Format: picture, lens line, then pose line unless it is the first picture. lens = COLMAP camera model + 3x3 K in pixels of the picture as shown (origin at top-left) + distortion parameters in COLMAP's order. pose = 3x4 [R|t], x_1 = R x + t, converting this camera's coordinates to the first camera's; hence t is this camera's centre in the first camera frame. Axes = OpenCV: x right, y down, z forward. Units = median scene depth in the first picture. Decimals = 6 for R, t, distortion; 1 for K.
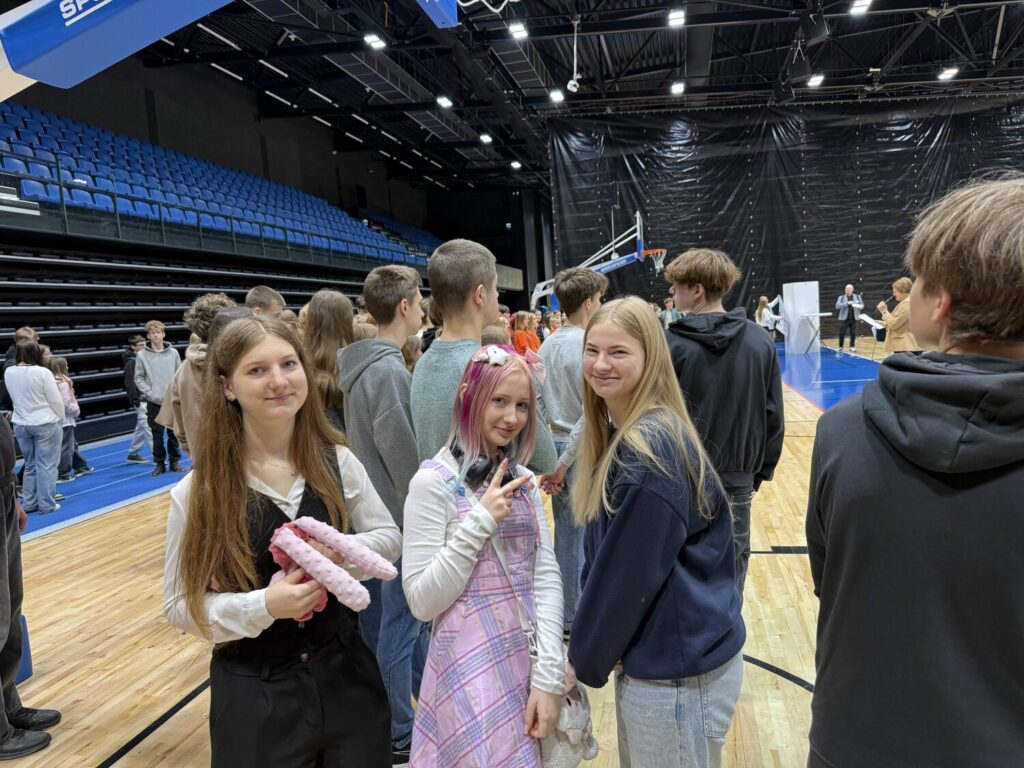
lens RADIAL K [[727.9, 0, 512.0], [0, 727.9, 384.0], [0, 0, 1]] dist [0.028459, -0.042343]
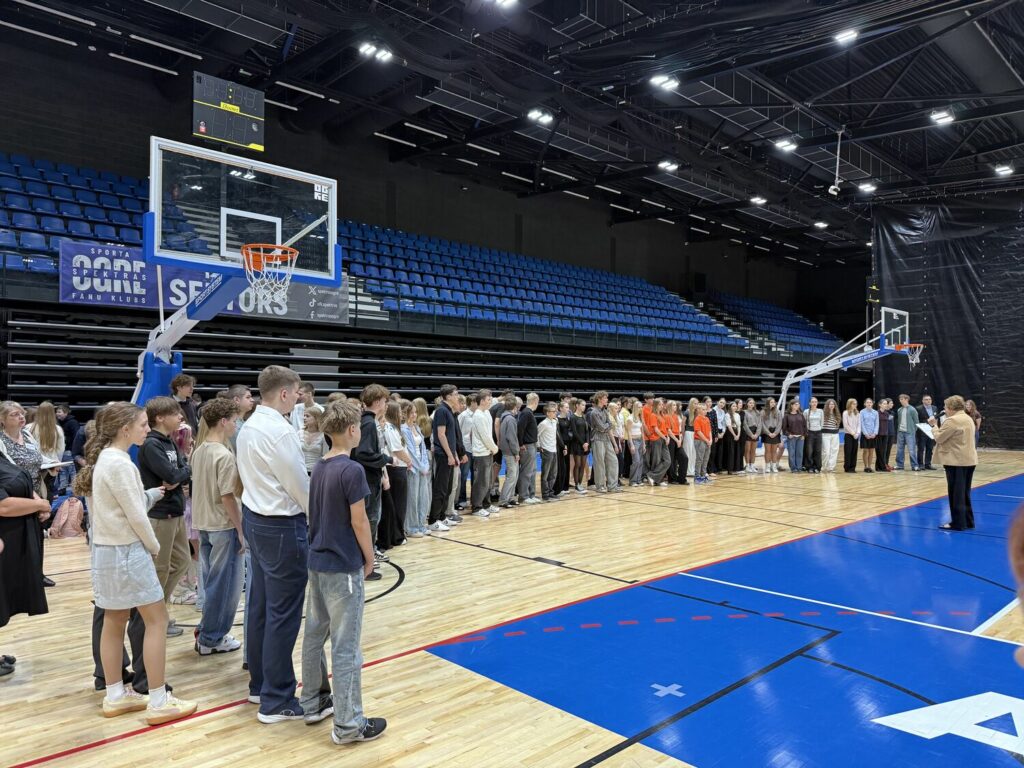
lens RADIAL K [[727.9, 0, 512.0], [0, 727.9, 384.0], [0, 0, 1]] dist [0.028459, -0.042343]
pose [[0.833103, 0.061544, -0.549683, 0.251398], [-0.109964, 0.992382, -0.055551, -0.013143], [0.542077, 0.106725, 0.833524, -0.097313]]
